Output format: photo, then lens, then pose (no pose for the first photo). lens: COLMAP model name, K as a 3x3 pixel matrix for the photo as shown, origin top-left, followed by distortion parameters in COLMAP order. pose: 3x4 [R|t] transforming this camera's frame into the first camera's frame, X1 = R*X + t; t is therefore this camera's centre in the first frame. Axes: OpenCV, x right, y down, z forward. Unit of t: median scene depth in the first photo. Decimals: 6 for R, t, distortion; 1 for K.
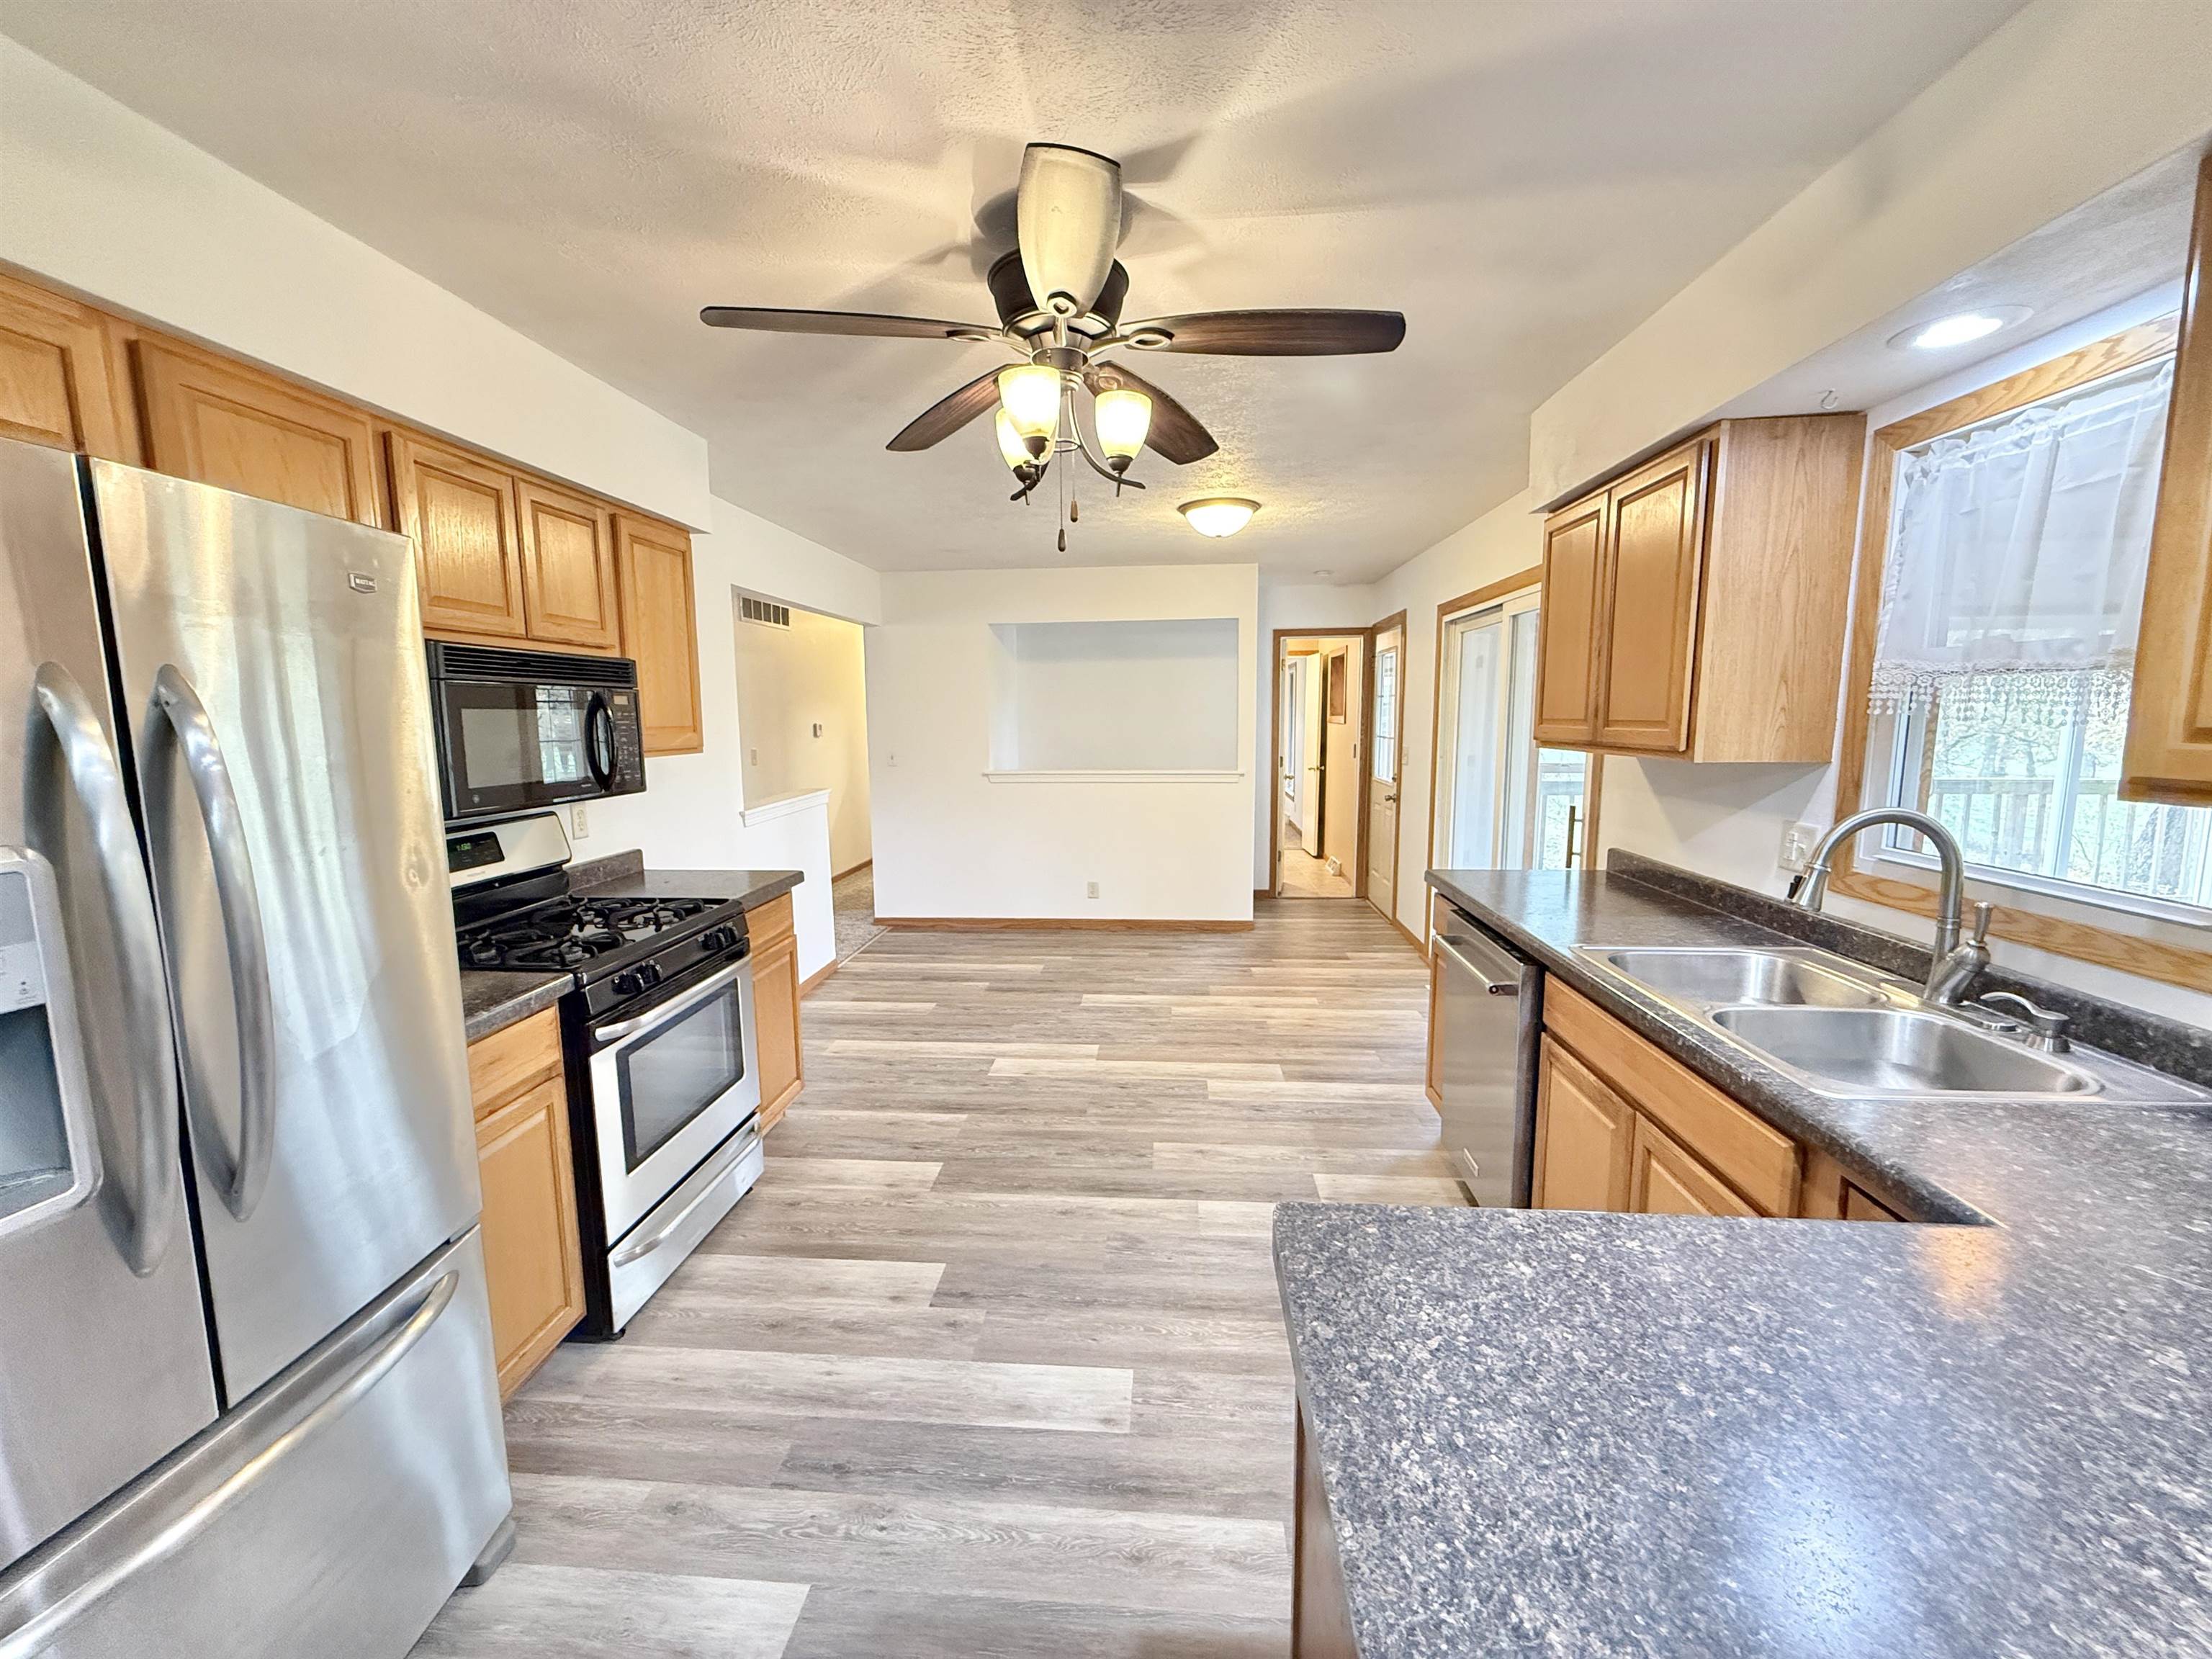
lens RADIAL K [[883.0, 0, 1104.8], [0, 883.0, 827.1], [0, 0, 1]] dist [-0.004236, 0.000358]
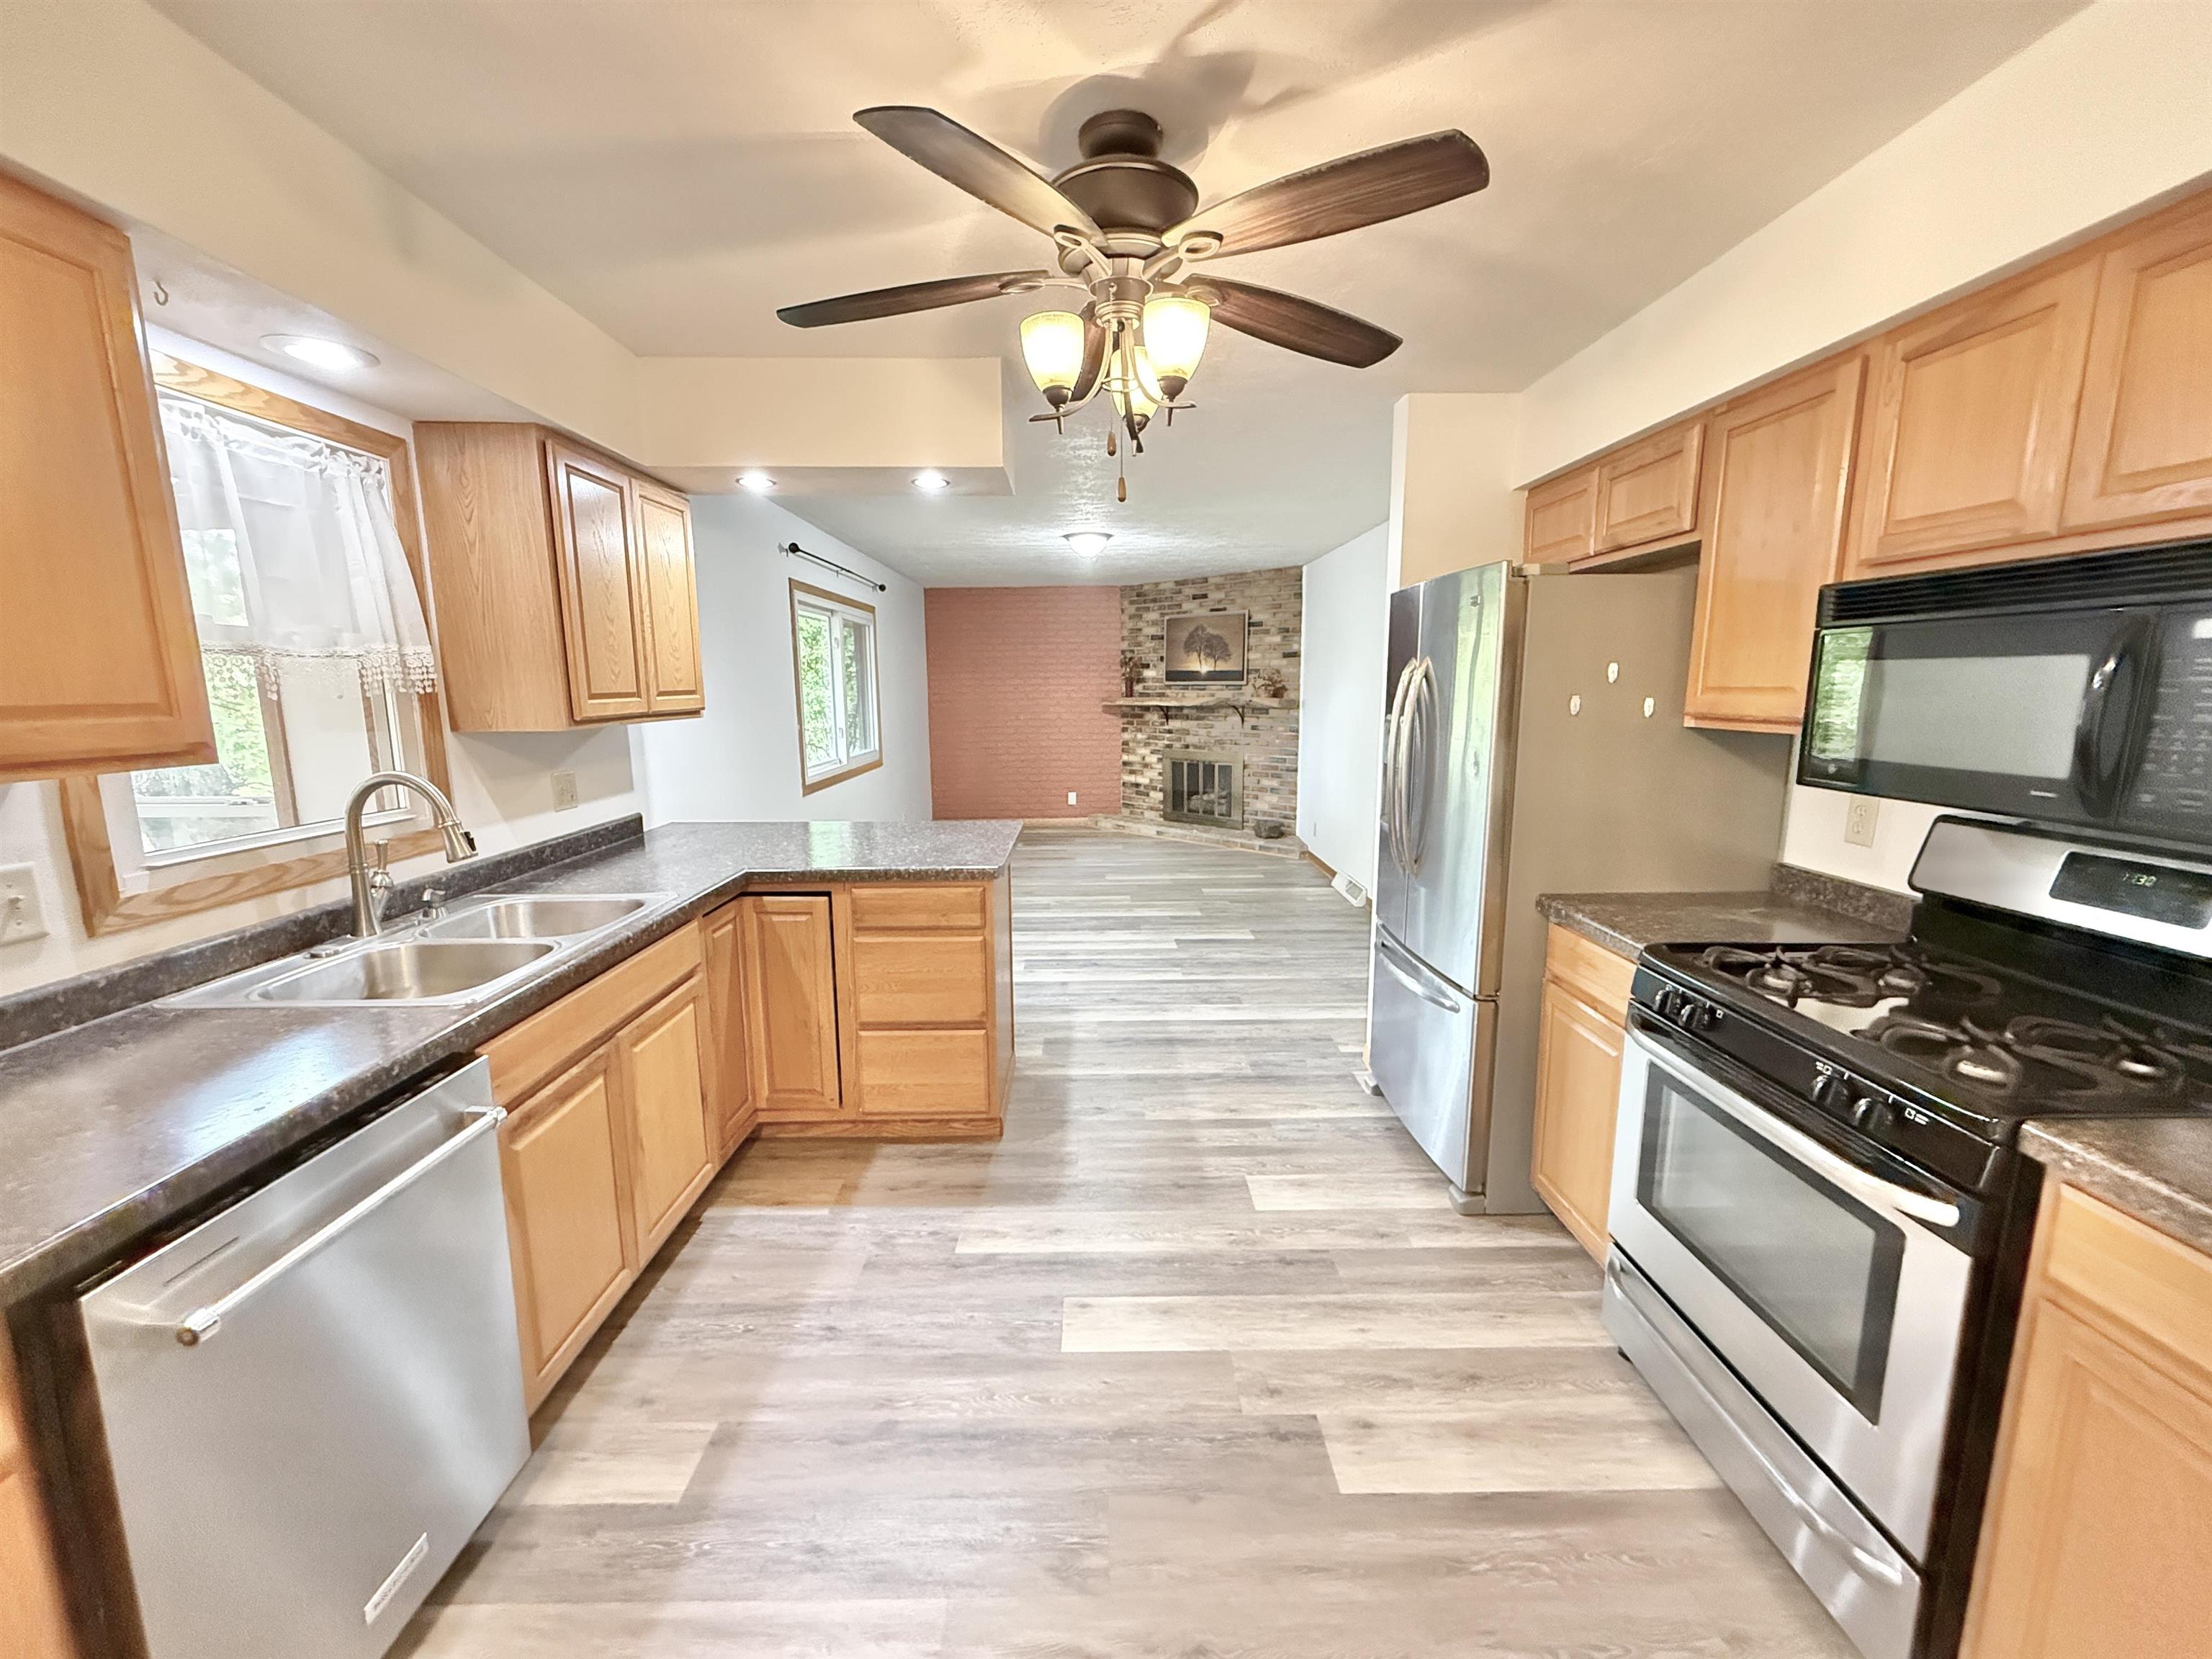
lens RADIAL K [[880.2, 0, 1100.5], [0, 880.2, 827.3], [0, 0, 1]] dist [0.000128, 0.000010]
pose [[-0.996175, 0.028337, -0.082660, 0.053478], [0.003477, 0.958062, 0.286538, -0.220879], [0.087313, 0.285155, -0.954496, 1.744181]]
